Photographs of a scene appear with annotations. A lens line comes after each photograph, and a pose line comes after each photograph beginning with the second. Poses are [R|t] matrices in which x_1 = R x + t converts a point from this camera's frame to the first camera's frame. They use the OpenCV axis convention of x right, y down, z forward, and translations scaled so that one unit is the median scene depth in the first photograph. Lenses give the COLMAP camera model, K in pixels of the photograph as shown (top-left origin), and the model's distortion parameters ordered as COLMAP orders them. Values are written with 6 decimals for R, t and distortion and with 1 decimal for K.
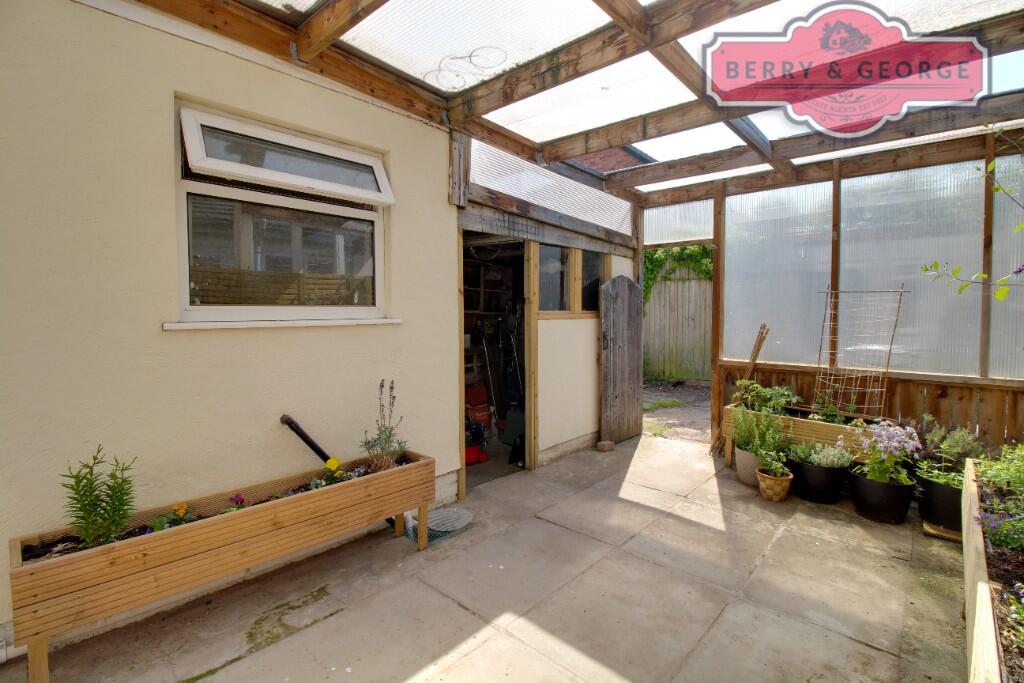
lens RADIAL K [[474.7, 0, 521.0], [0, 474.7, 320.5], [0, 0, 1]] dist [-0.004664, -0.009121]
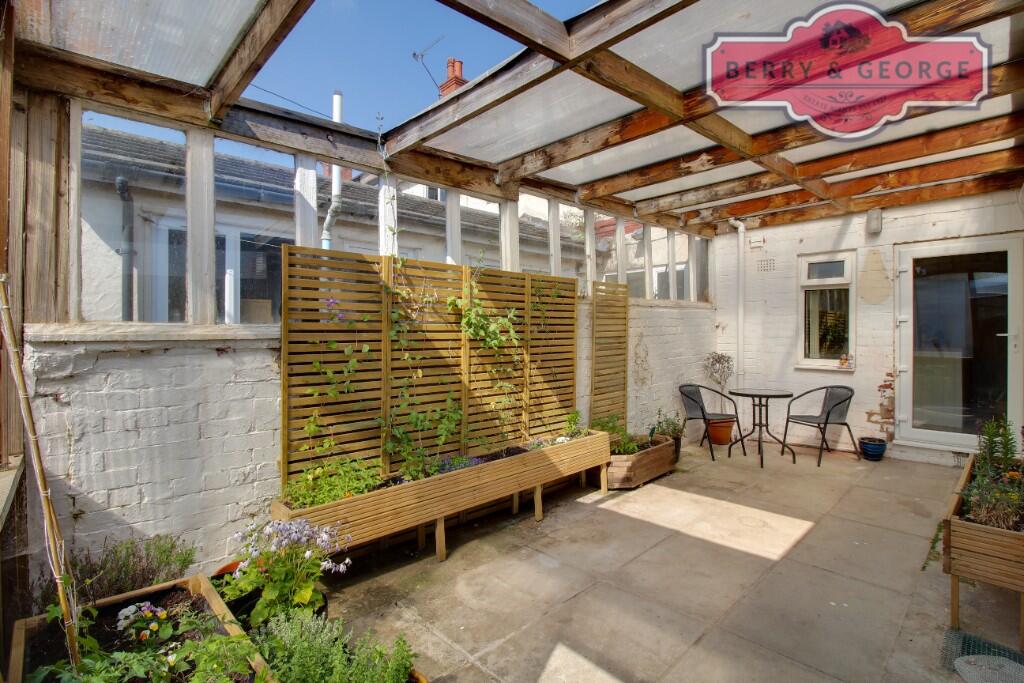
lens RADIAL K [[474.7, 0, 515.3], [0, 474.7, 333.5], [0, 0, 1]] dist [-0.004664, -0.009121]
pose [[-0.996088, 0.004288, 0.088262, 0.392394], [0.006407, 0.999698, 0.023740, -0.045050], [-0.088134, 0.024213, -0.995814, 1.517676]]
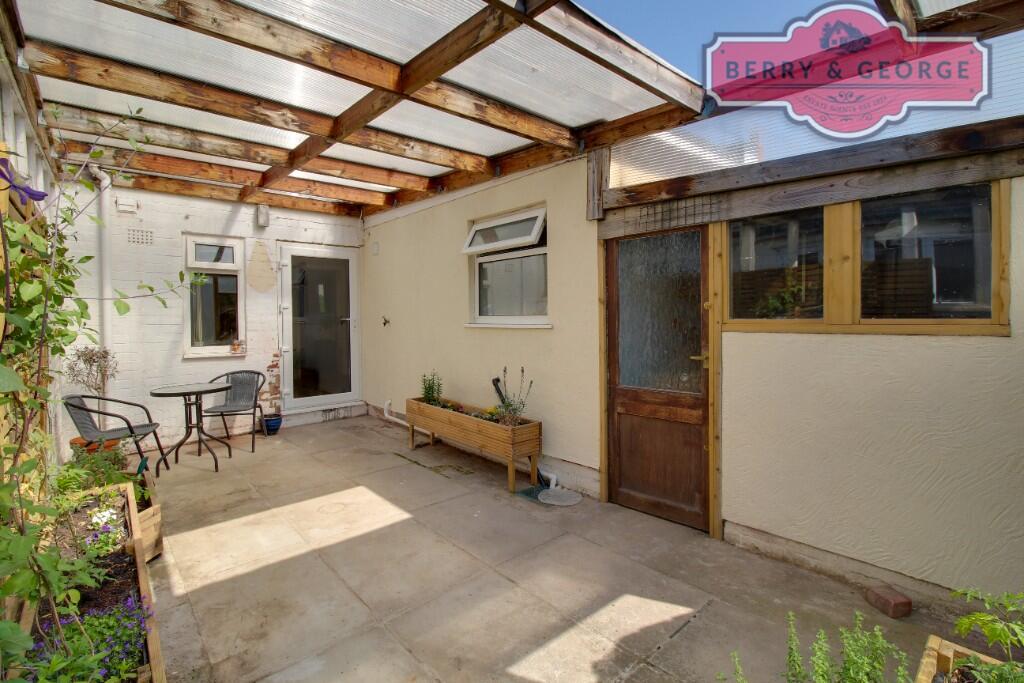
lens RADIAL K [[474.7, 0, 517.1], [0, 474.7, 320.5], [0, 0, 1]] dist [-0.004664, -0.009121]
pose [[-0.114767, 0.012448, -0.993314, 0.941563], [-0.012493, 0.999824, 0.013973, -0.029570], [0.993314, 0.014013, -0.114591, 0.951766]]
